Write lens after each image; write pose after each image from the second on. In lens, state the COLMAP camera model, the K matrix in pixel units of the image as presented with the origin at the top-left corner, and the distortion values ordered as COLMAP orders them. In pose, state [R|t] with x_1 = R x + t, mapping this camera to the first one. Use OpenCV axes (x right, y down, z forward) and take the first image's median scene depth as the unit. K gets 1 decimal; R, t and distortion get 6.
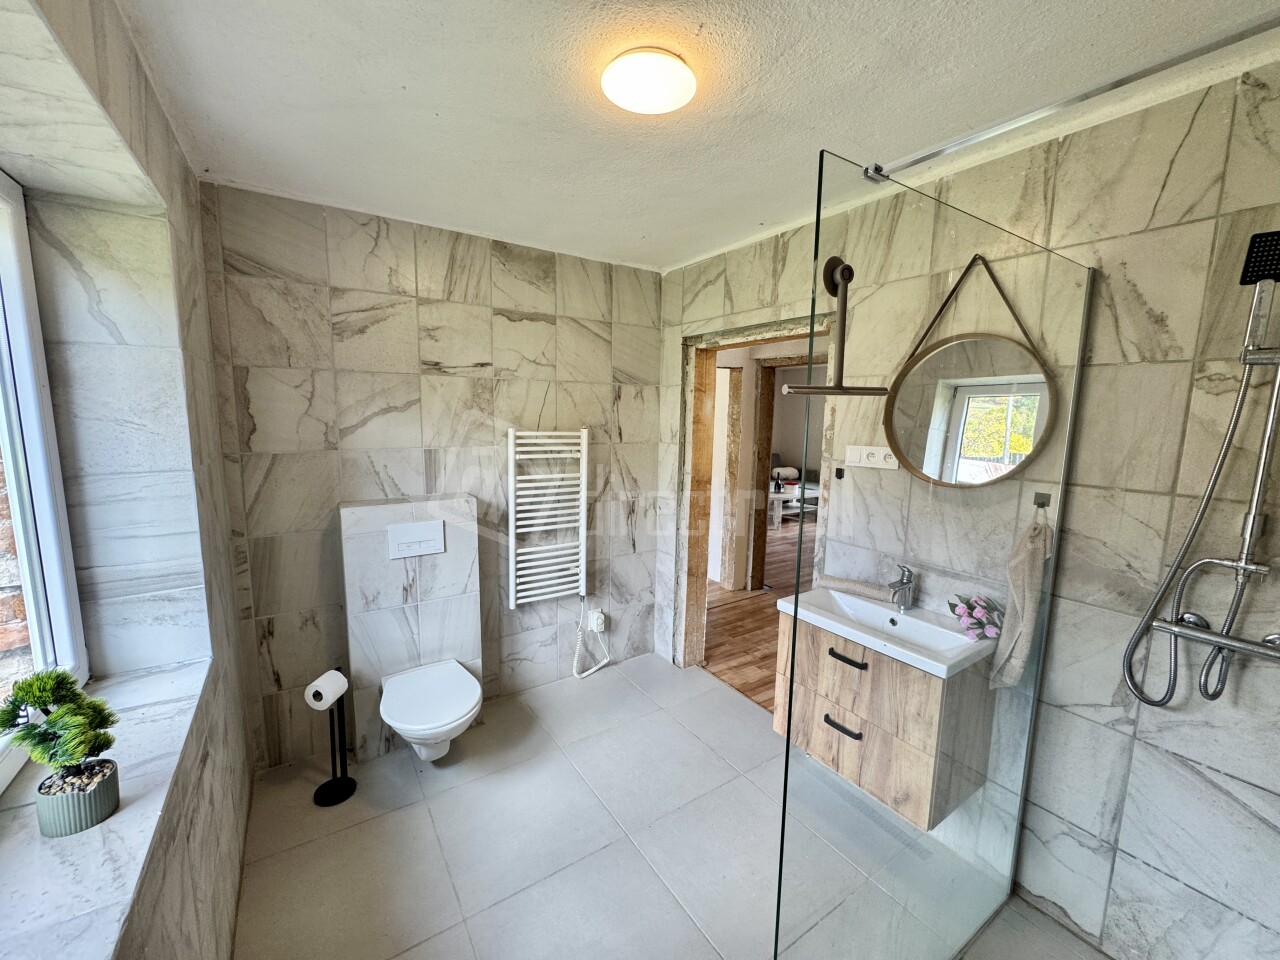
lens RADIAL K [[512.8, 0, 638.5], [0, 512.8, 480.3], [0, 0, 1]] dist [-0.000726, -0.000360]
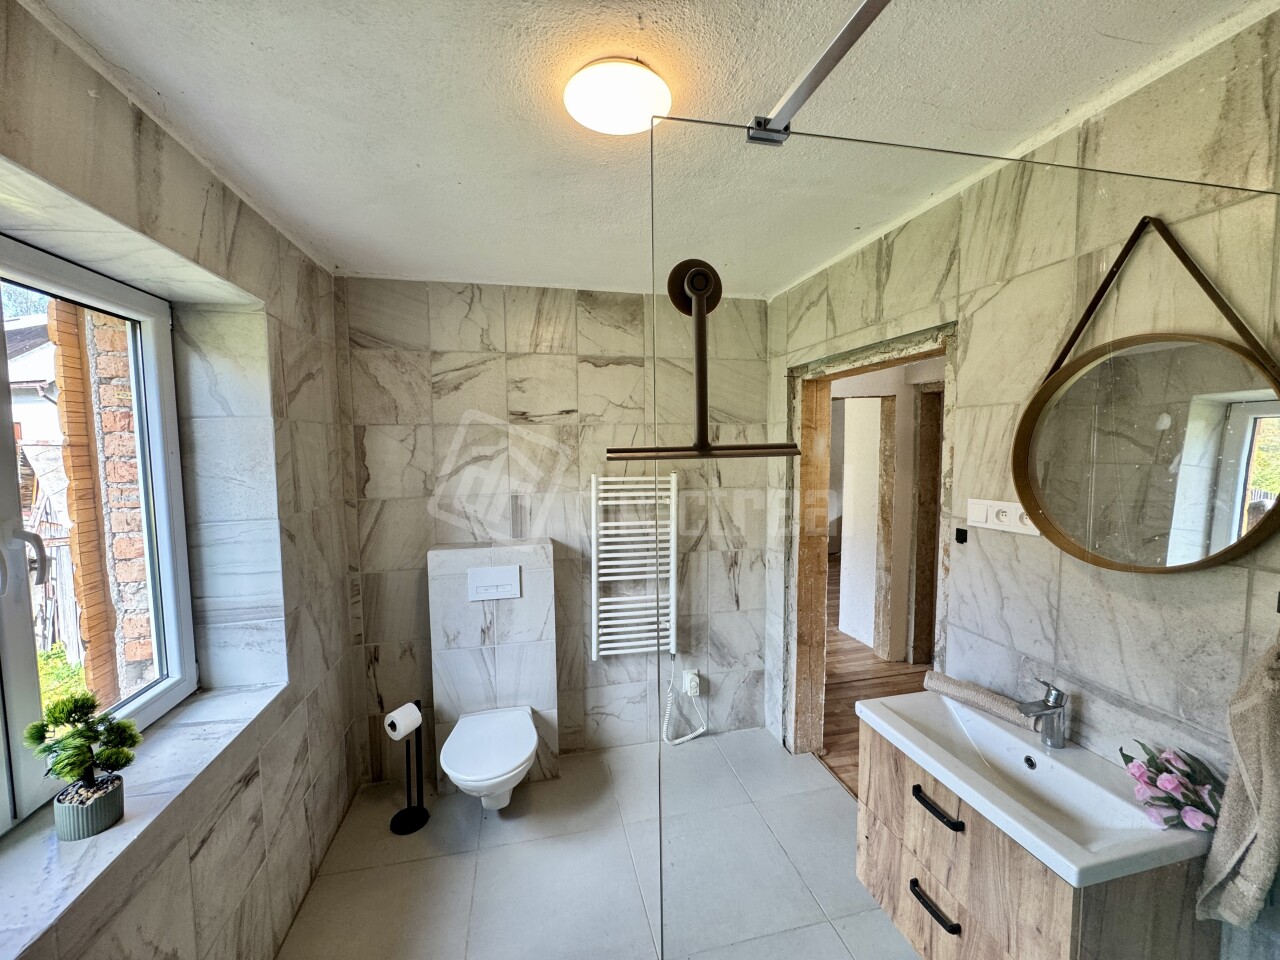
lens RADIAL K [[512.8, 0, 638.5], [0, 512.8, 480.3], [0, 0, 1]] dist [-0.000726, -0.000360]
pose [[0.933287, -0.000660, -0.359131, 0.225853], [-0.022673, 0.997895, -0.060754, -0.038359], [0.358415, 0.064843, 0.931308, 0.138928]]
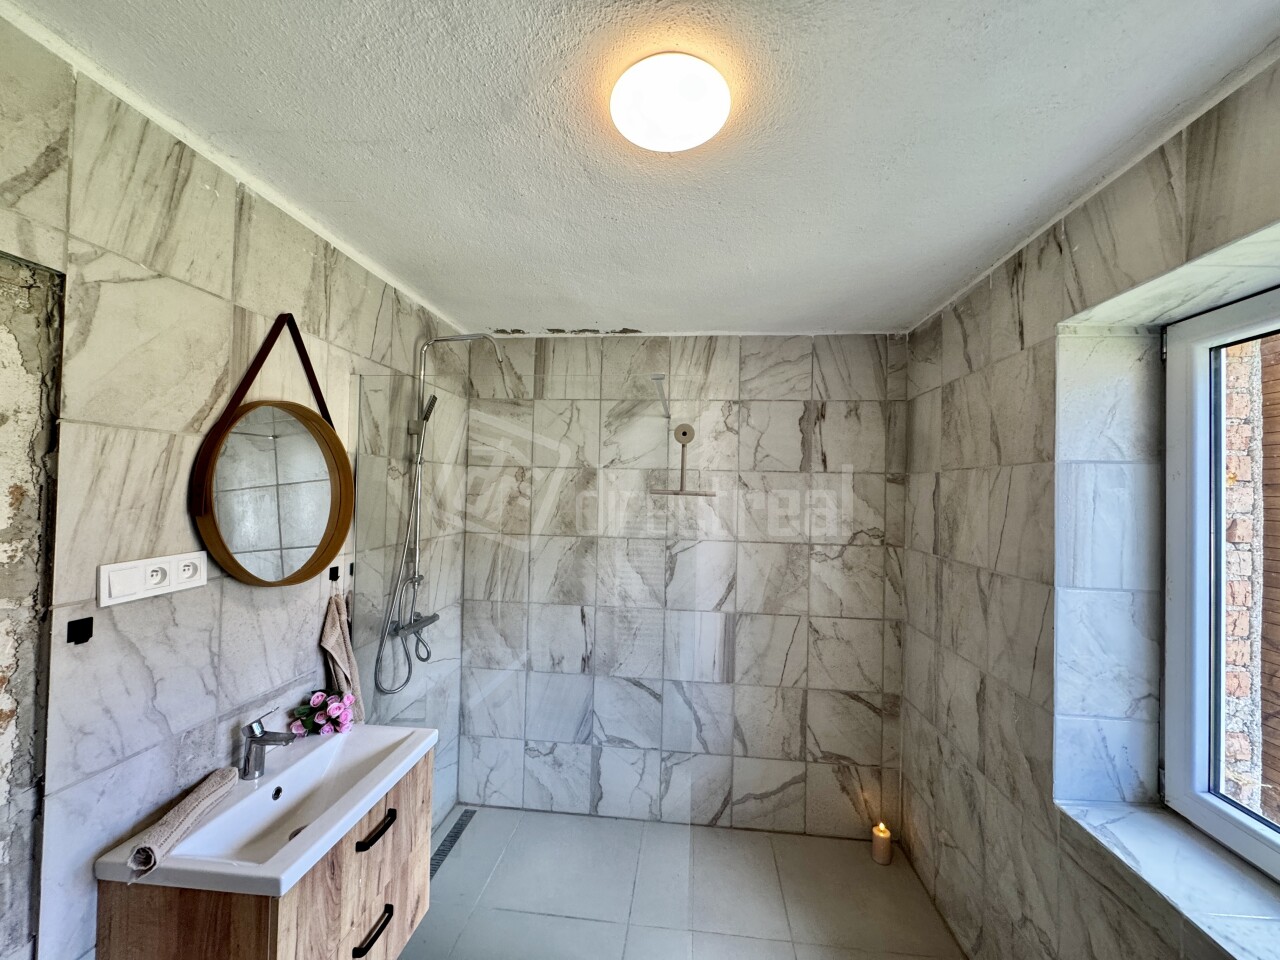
lens RADIAL K [[509.6, 0, 639.0], [0, 509.6, 479.9], [0, 0, 1]] dist [-0.003047, 0.000122]
pose [[-0.767931, -0.021925, 0.640158, -0.278119], [0.050810, 0.994179, 0.095002, -0.166324], [-0.638514, 0.105482, -0.762347, 1.026840]]
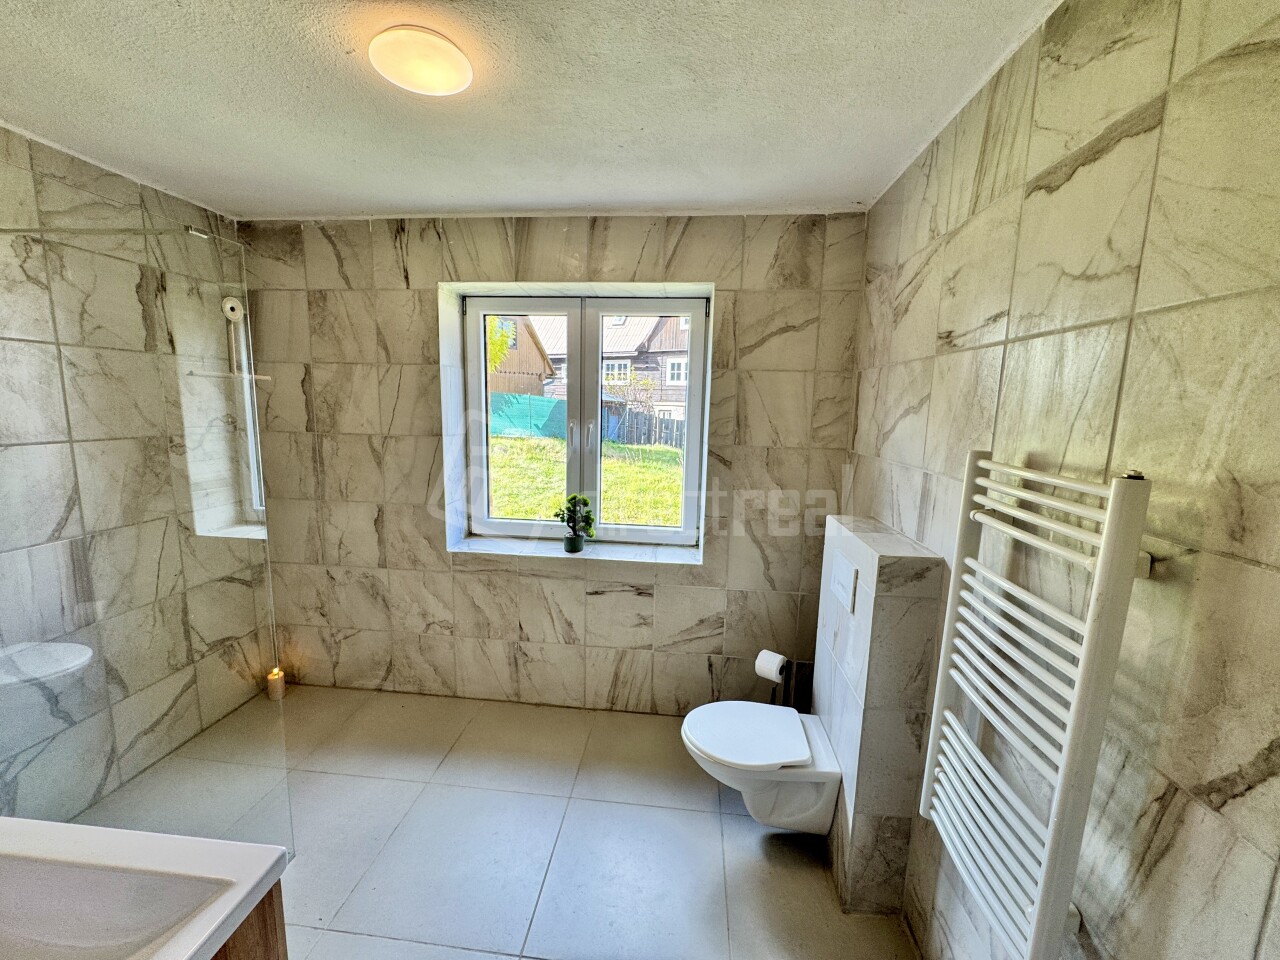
lens RADIAL K [[510.3, 0, 639.5], [0, 510.3, 479.9], [0, 0, 1]] dist [-0.003050, -0.000084]
pose [[-0.633384, 0.083338, -0.769337, 0.351002], [-0.137717, 0.966174, 0.218040, -0.162057], [0.761484, 0.244054, -0.600483, 1.275827]]
